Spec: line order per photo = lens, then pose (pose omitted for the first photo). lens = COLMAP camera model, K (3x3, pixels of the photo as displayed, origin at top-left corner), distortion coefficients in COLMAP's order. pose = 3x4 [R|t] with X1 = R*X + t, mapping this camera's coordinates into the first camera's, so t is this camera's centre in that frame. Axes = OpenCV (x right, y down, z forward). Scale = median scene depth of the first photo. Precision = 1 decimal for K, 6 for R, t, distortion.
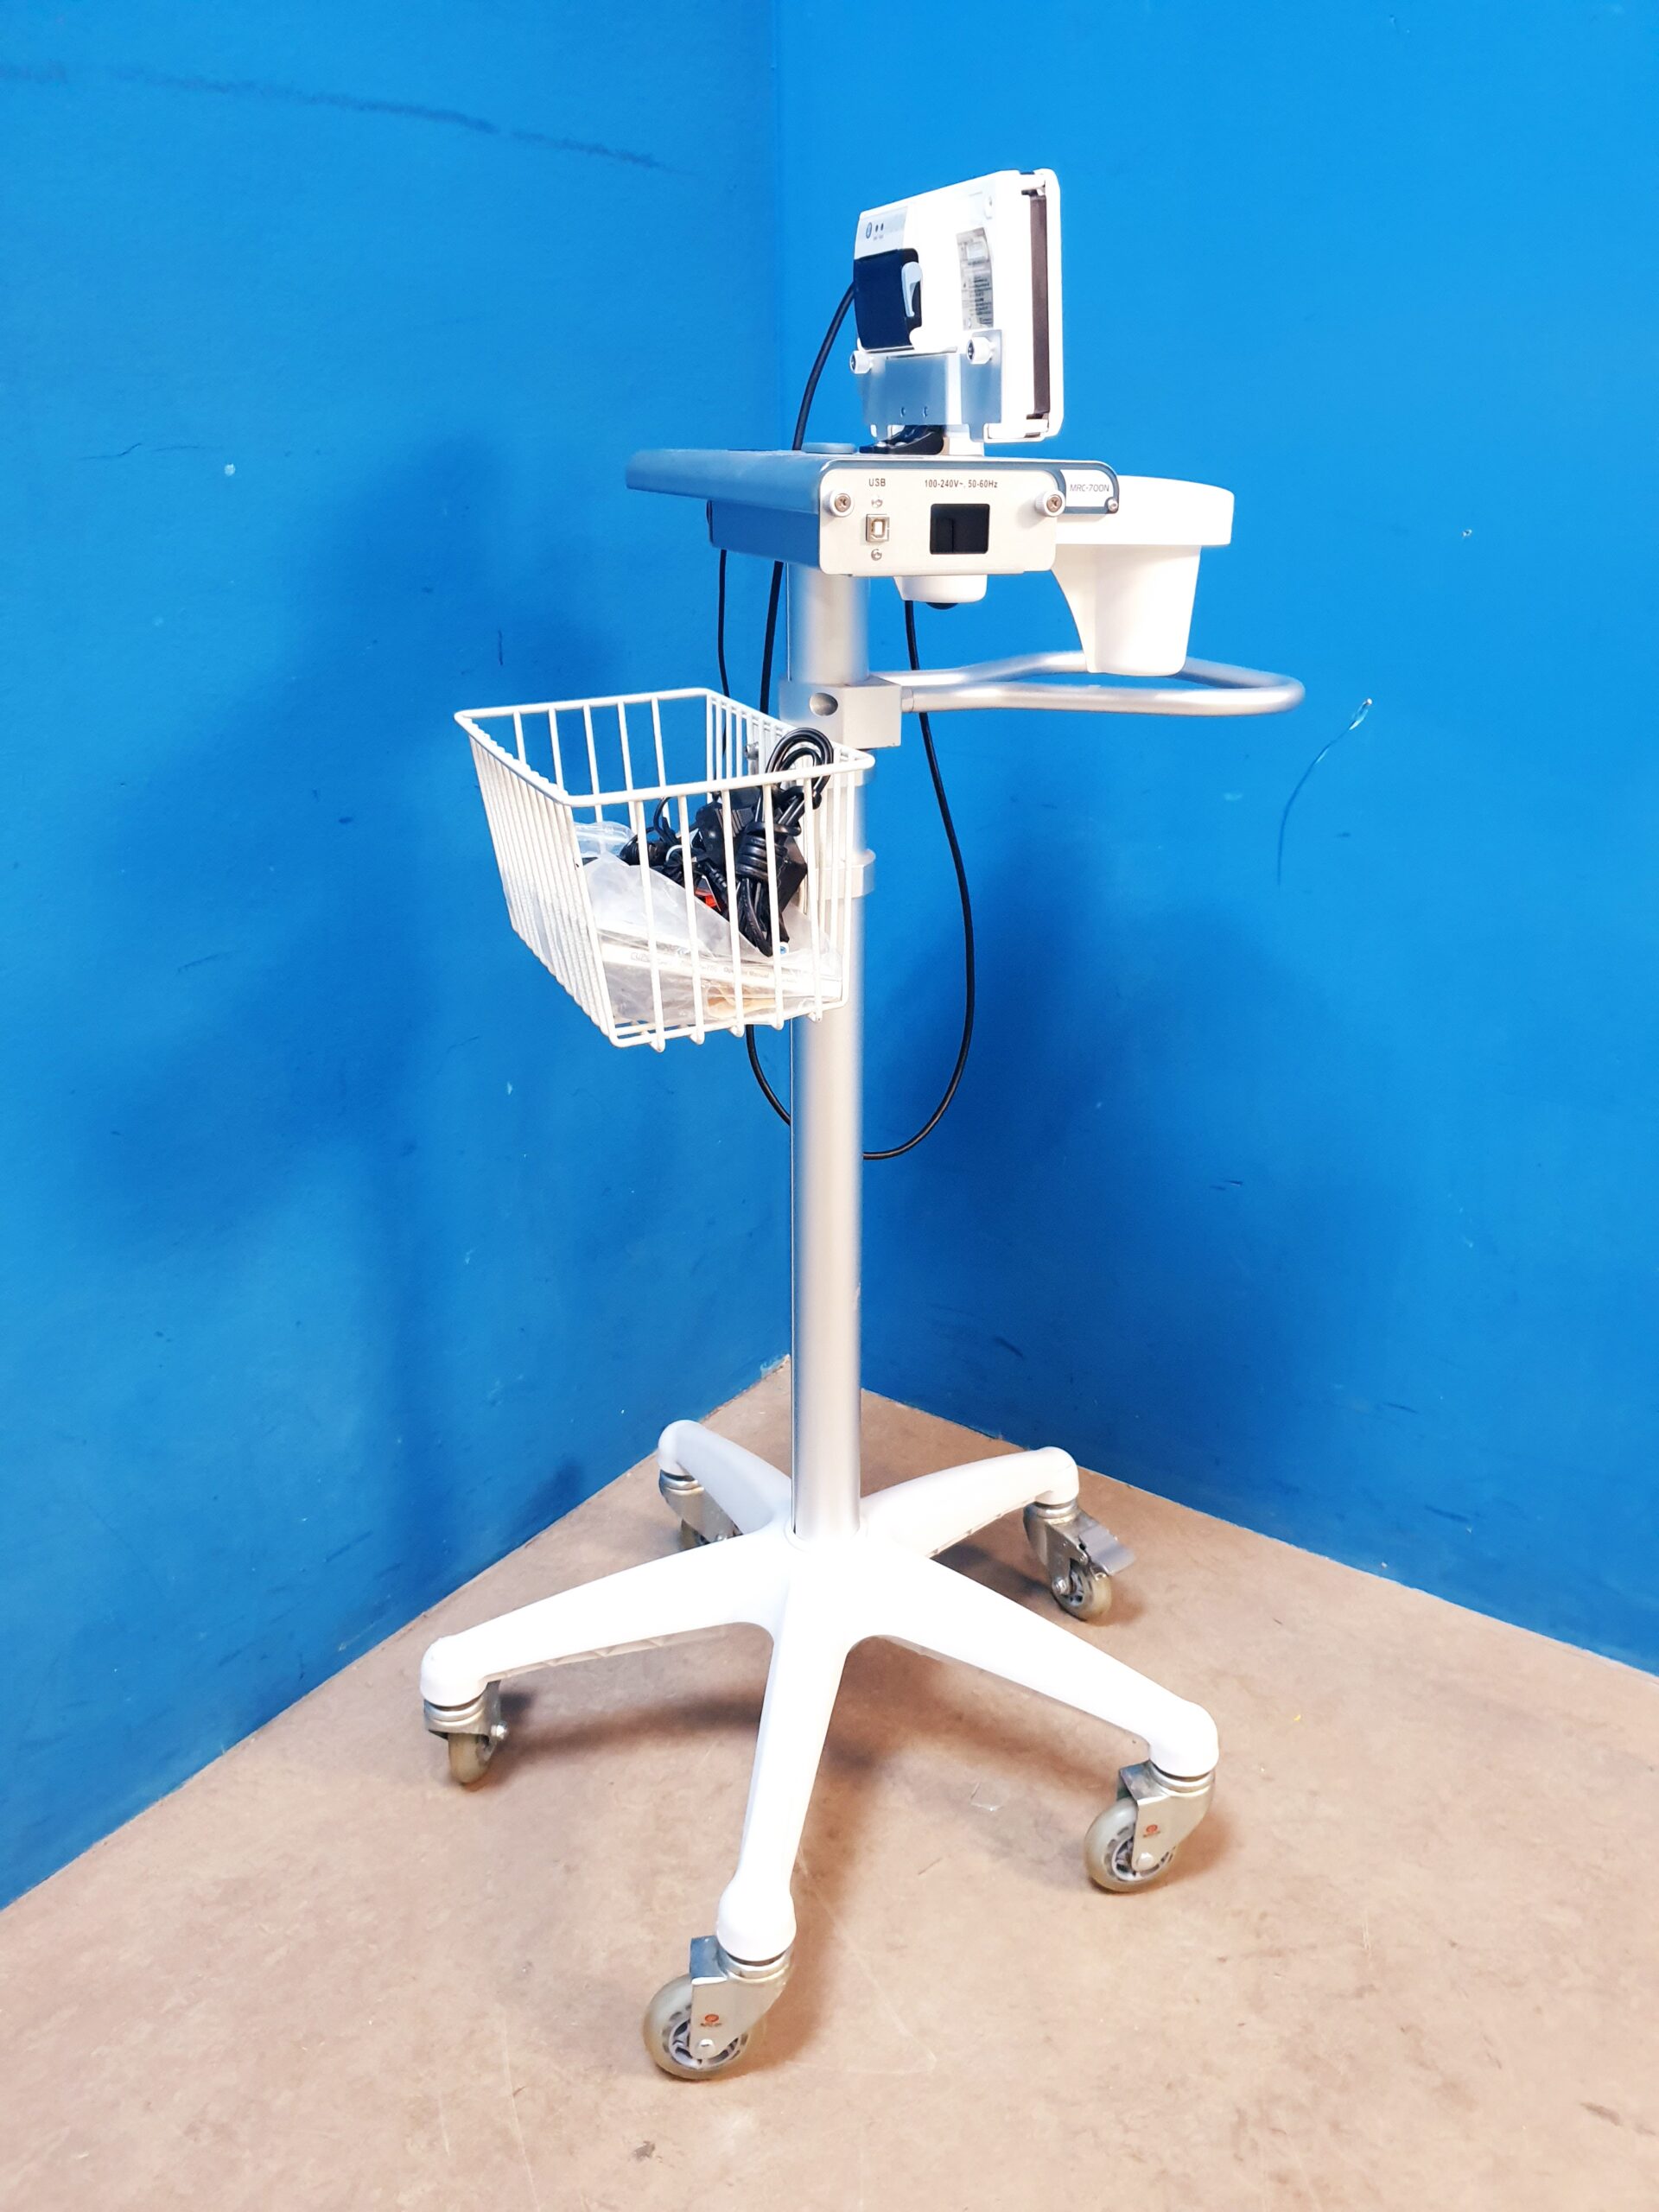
lens RADIAL K [[1773.2, 0, 861.0], [0, 1773.2, 1097.5], [0, 0, 1]] dist [-0.025752, 0.086854]
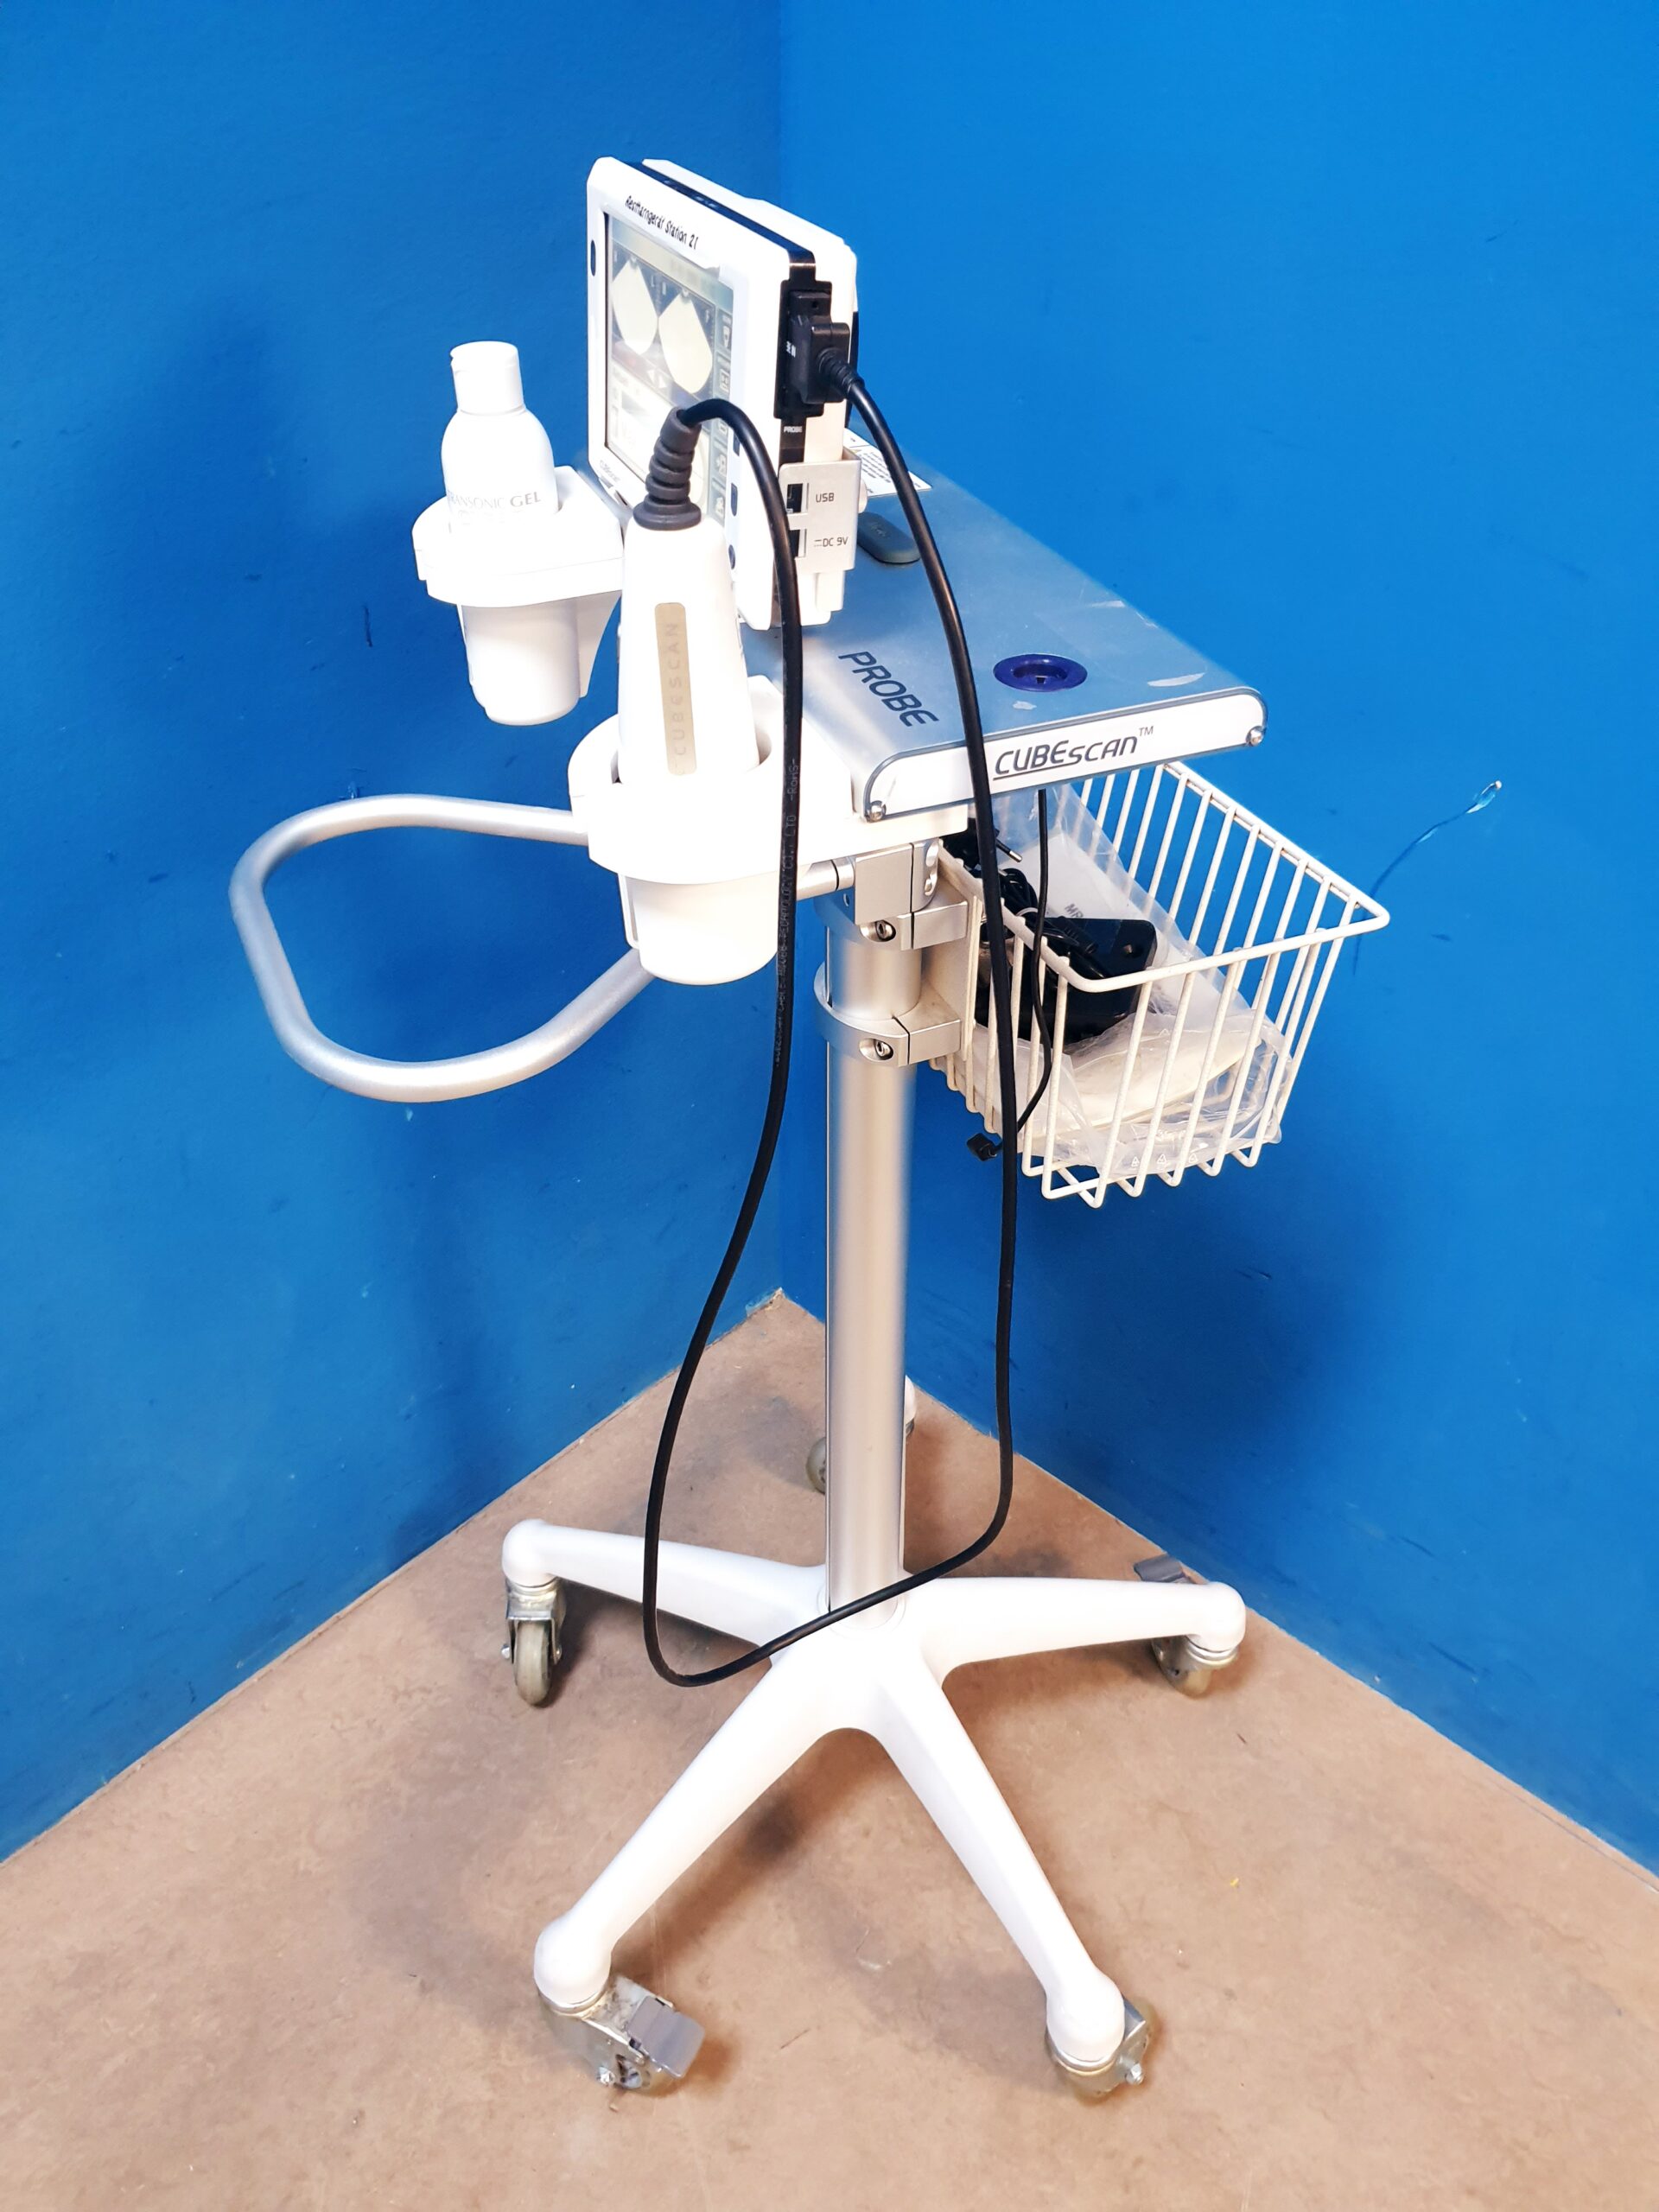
lens RADIAL K [[1773.6, 0, 843.1], [0, 1773.6, 1128.8], [0, 0, 1]] dist [-0.013058, 0.064344]
pose [[0.990786, 0.096758, -0.094773, 0.110576], [-0.066035, 0.956039, 0.285706, -0.311599], [0.118251, -0.276815, 0.953619, 0.243295]]
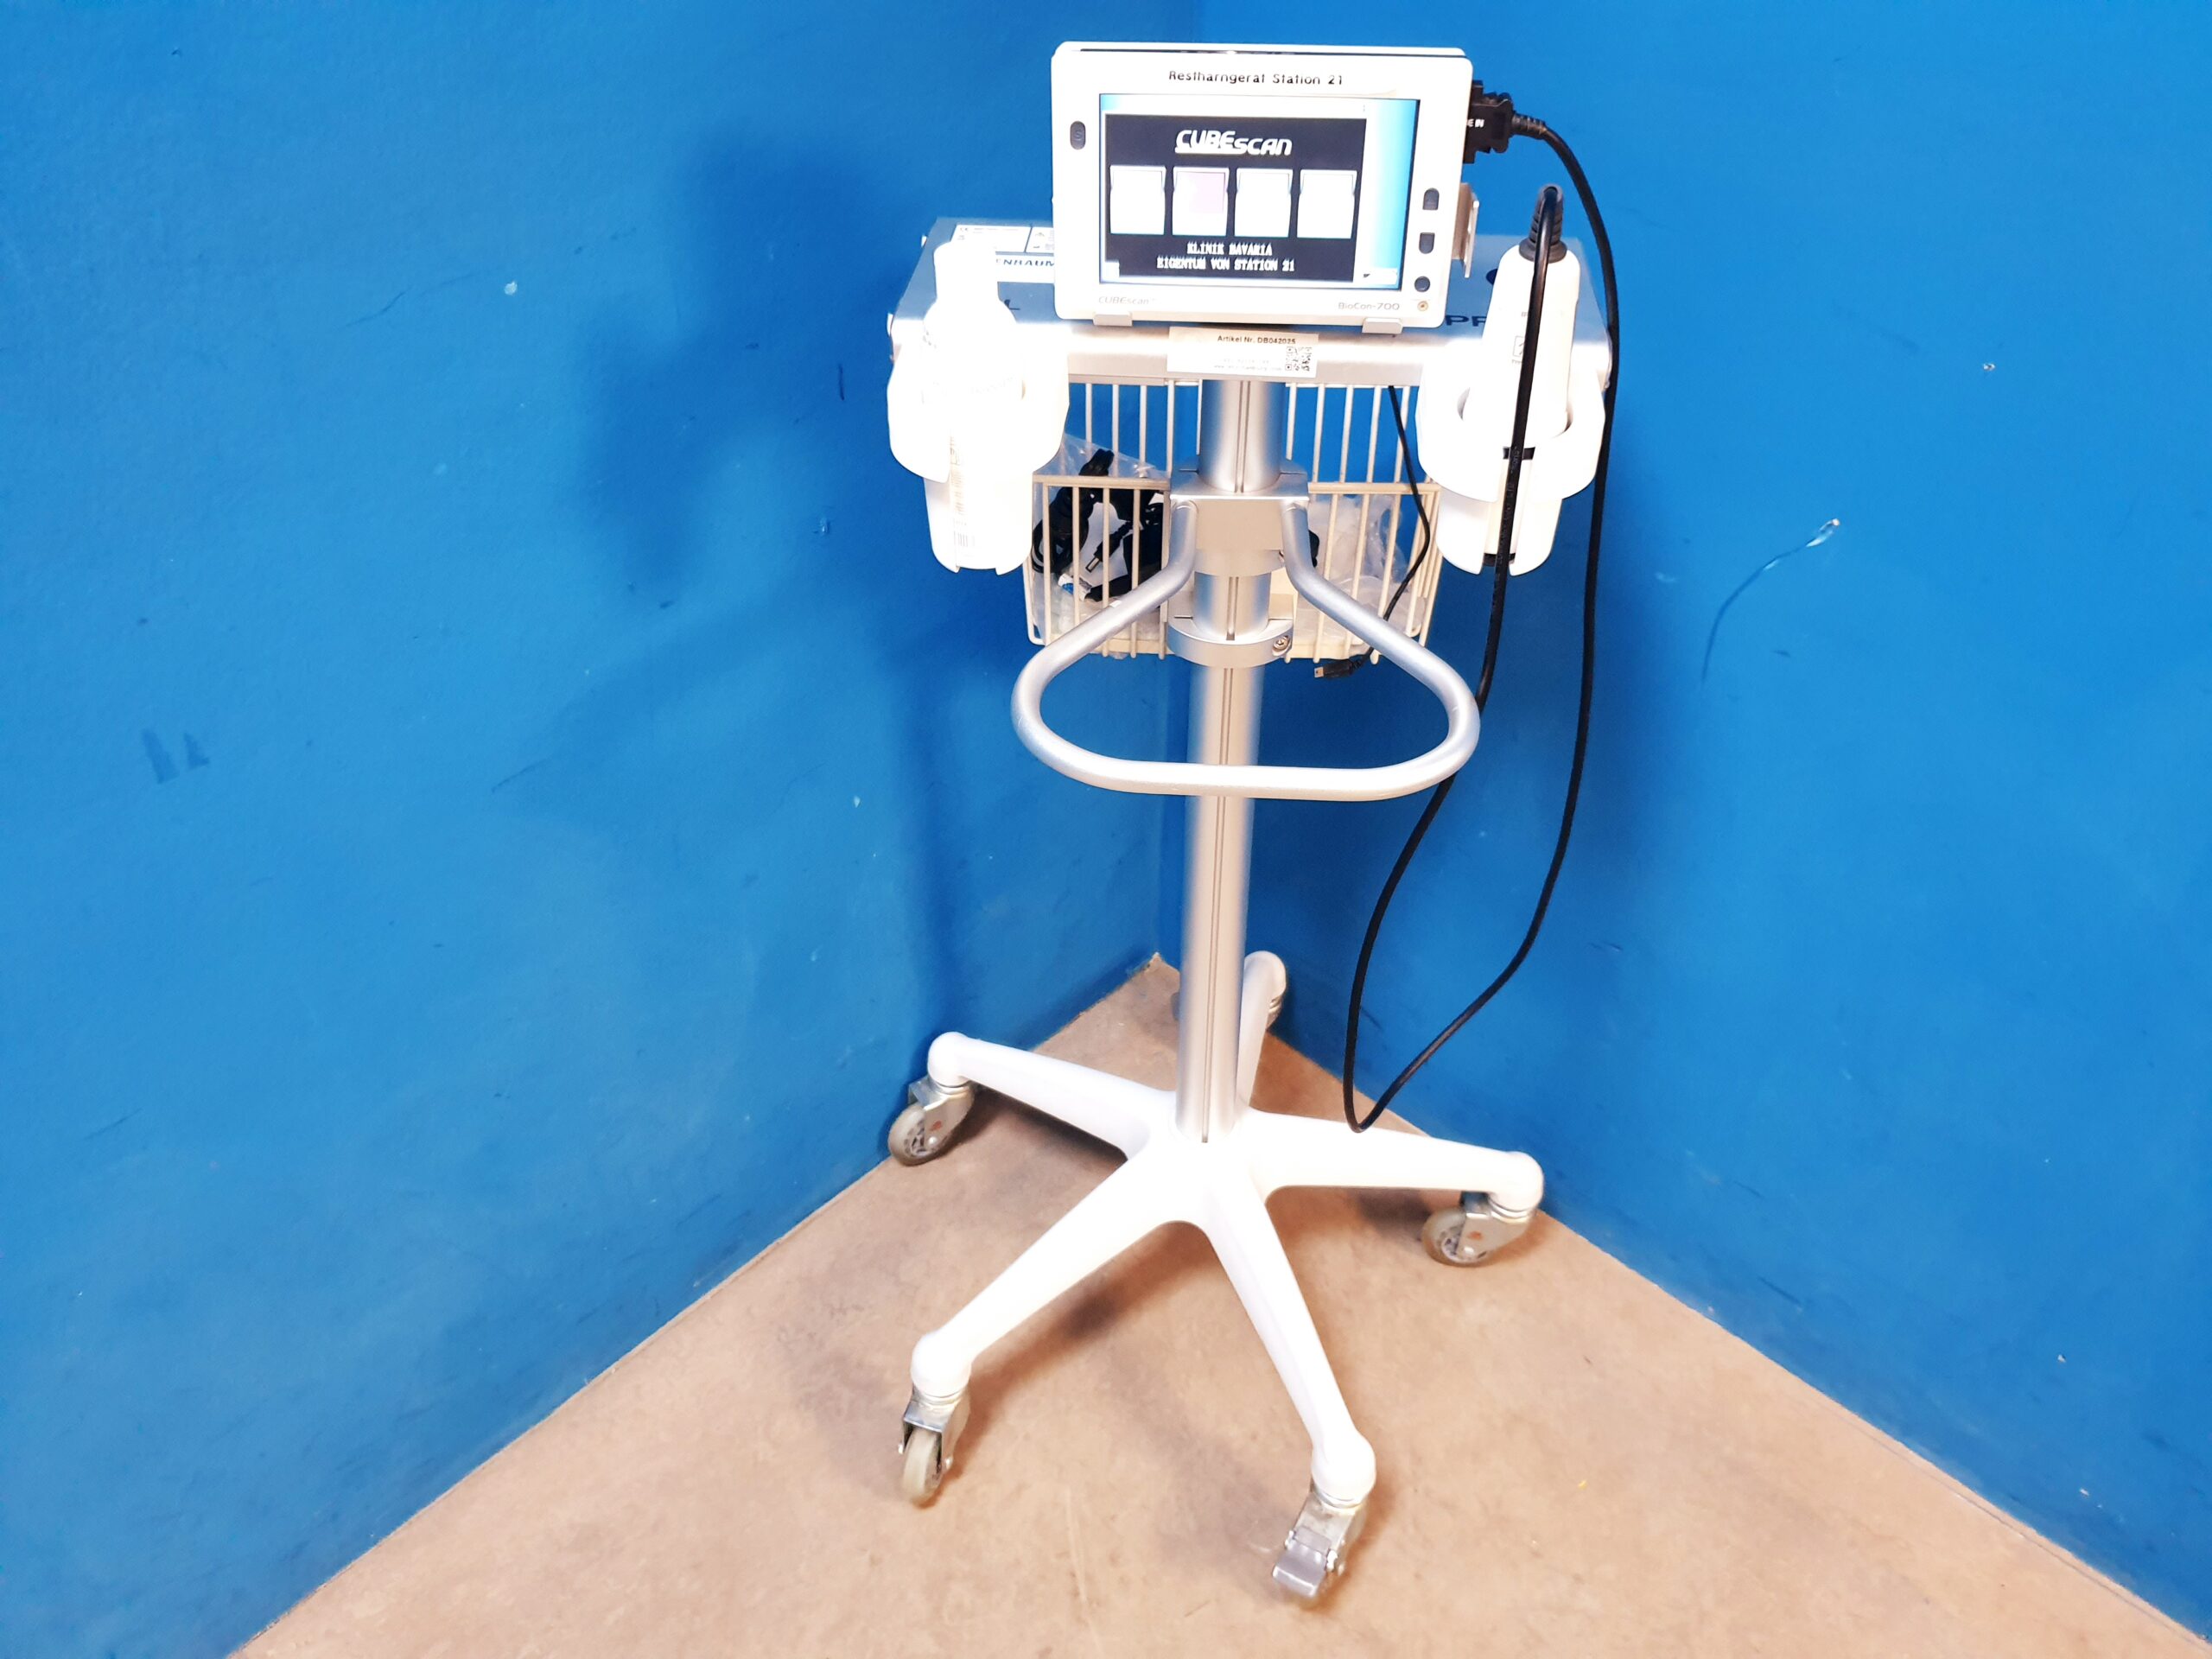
lens RADIAL K [[1773.2, 0, 1099.6], [0, 1773.2, 833.8], [0, 0, 1]] dist [-0.025752, 0.086854]
pose [[0.986925, 0.103513, -0.123551, 0.066882], [-0.060010, 0.947397, 0.314384, -0.364650], [0.149594, -0.302859, 0.941222, 0.118764]]
